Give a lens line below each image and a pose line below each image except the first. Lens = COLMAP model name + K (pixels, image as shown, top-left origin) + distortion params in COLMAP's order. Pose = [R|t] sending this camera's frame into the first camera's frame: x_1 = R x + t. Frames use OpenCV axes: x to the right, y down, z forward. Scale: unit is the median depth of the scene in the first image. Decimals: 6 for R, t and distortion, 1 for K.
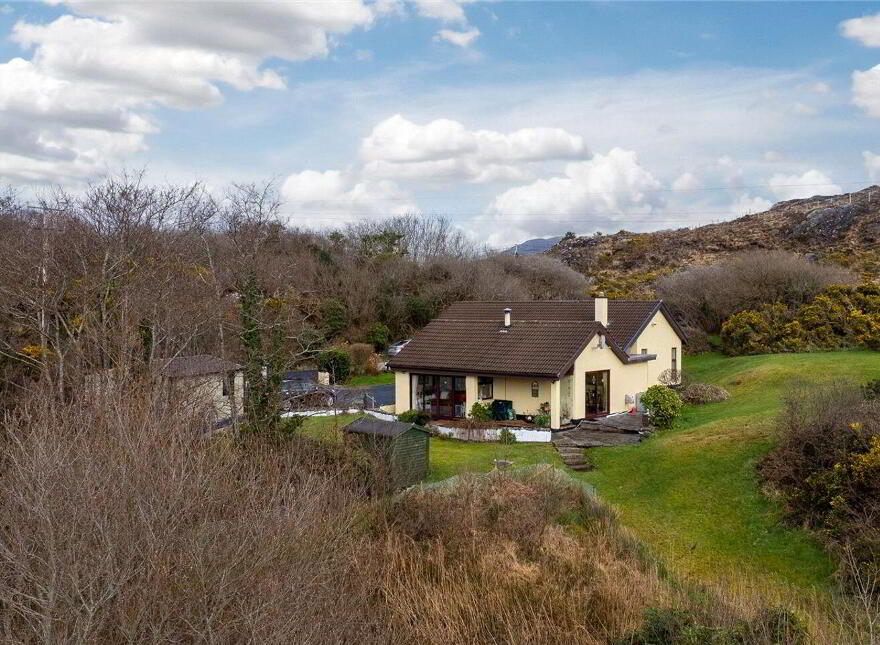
lens RADIAL K [[857.7, 0, 440.0], [0, 857.7, 322.5], [0, 0, 1]] dist [0.002047, 0.035809]
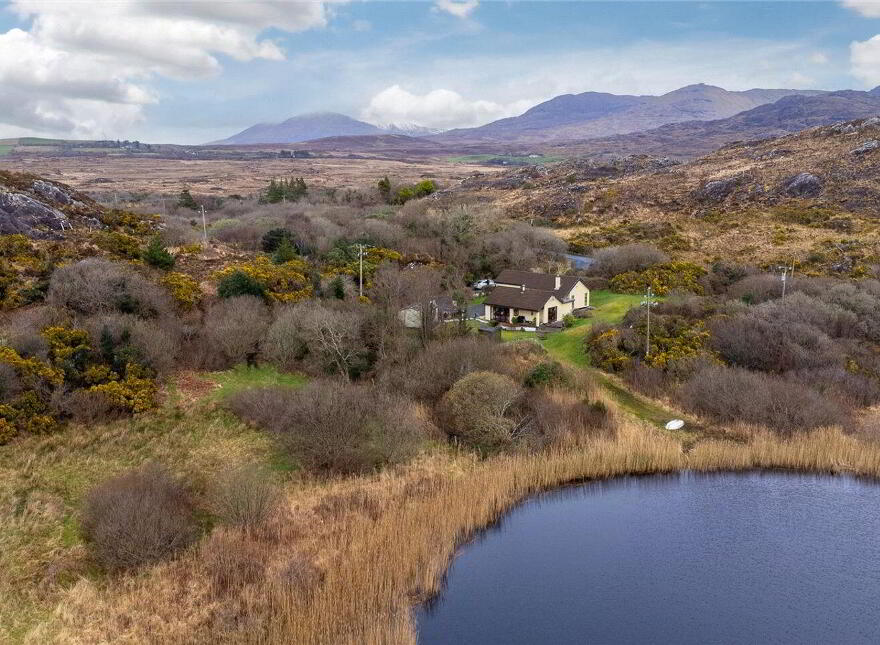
lens RADIAL K [[857.7, 0, 440.0], [0, 857.7, 322.5], [0, 0, 1]] dist [0.002047, 0.035809]
pose [[0.999531, 0.002408, -0.030534, -0.121379], [0.002768, 0.985722, 0.168359, -0.392010], [0.030504, -0.168365, 0.985253, -1.974997]]
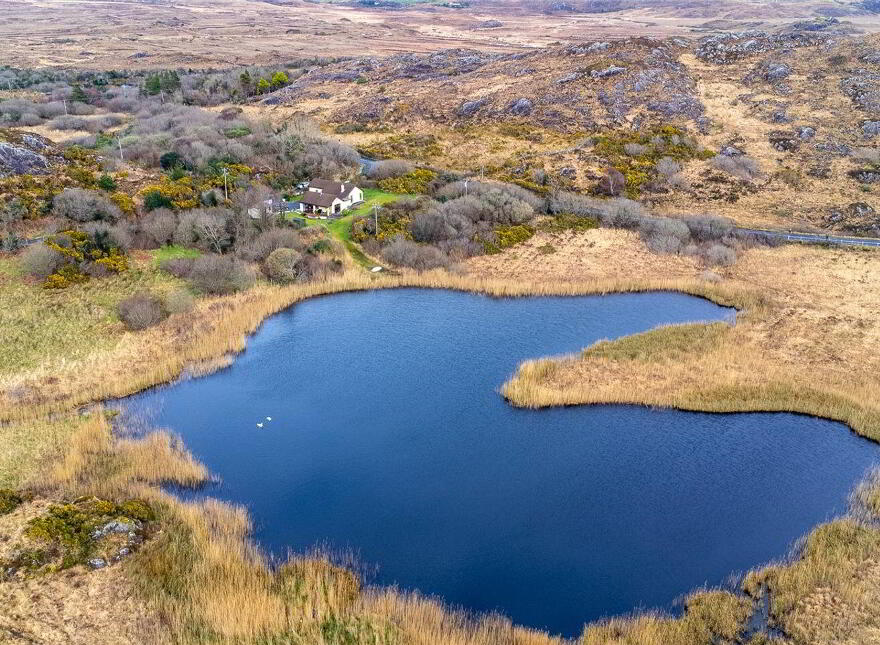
lens RADIAL K [[888.0, 0, 440.0], [0, 888.0, 322.5], [0, 0, 1]] dist [0.002393, 0.034425]
pose [[0.995165, -0.032203, 0.092788, 0.272005], [-0.001404, 0.939963, 0.341273, -1.111682], [-0.098207, -0.339754, 0.935373, -4.395307]]
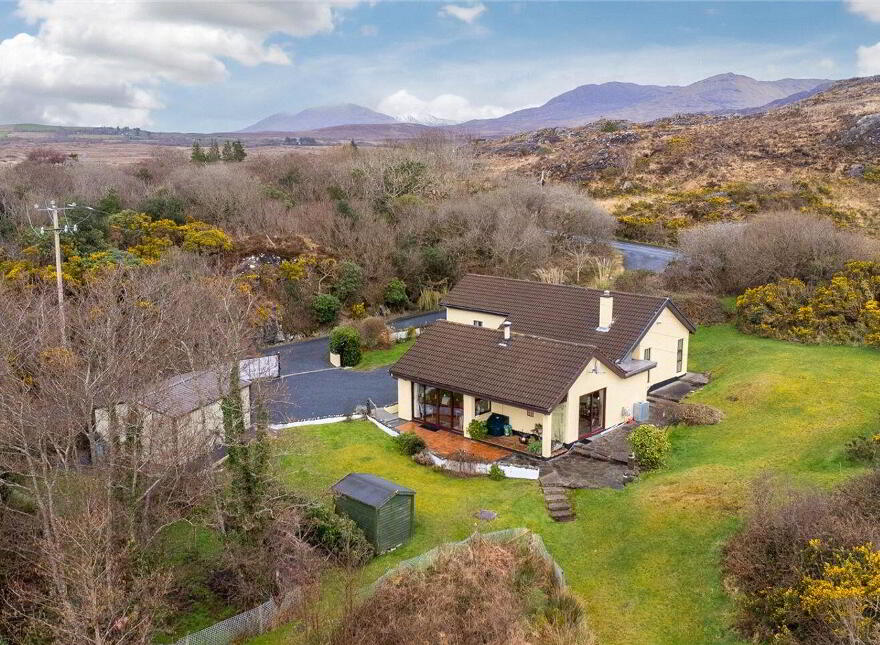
lens RADIAL K [[857.7, 0, 440.0], [0, 857.7, 322.5], [0, 0, 1]] dist [0.002047, 0.035809]
pose [[0.998520, 0.010177, -0.053434, 0.053968], [-0.000696, 0.984652, 0.174526, -0.192336], [0.054390, -0.174231, 0.983202, 0.006553]]
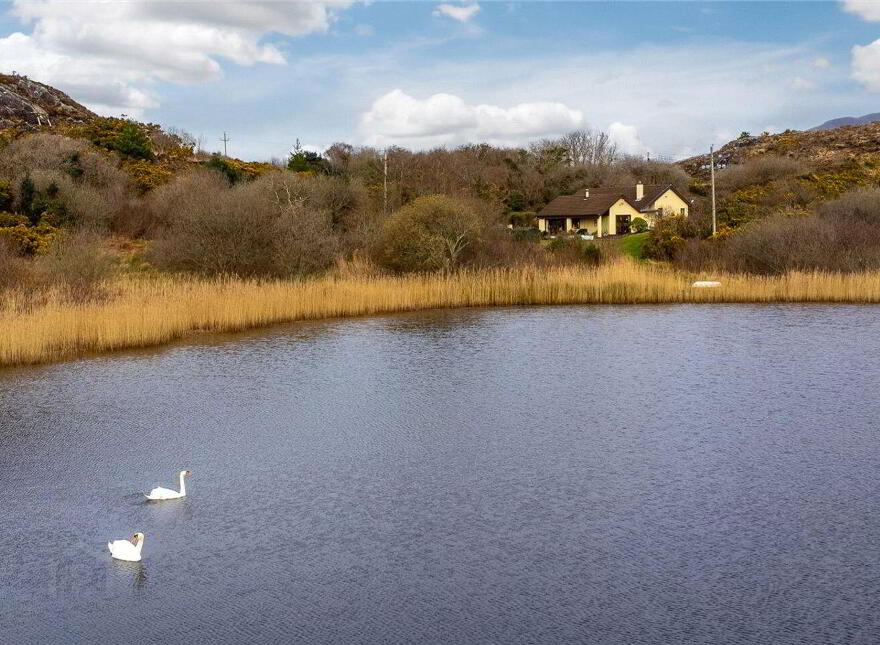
lens RADIAL K [[1130.8, 0, 380.9], [0, 1130.8, 321.7], [0, 0, 1]] dist [0.017422, 0.057733]
pose [[0.961644, 0.009707, -0.274130, 0.379032], [0.009931, 0.997487, 0.070157, 0.117994], [0.274122, -0.070188, 0.959130, -2.057355]]
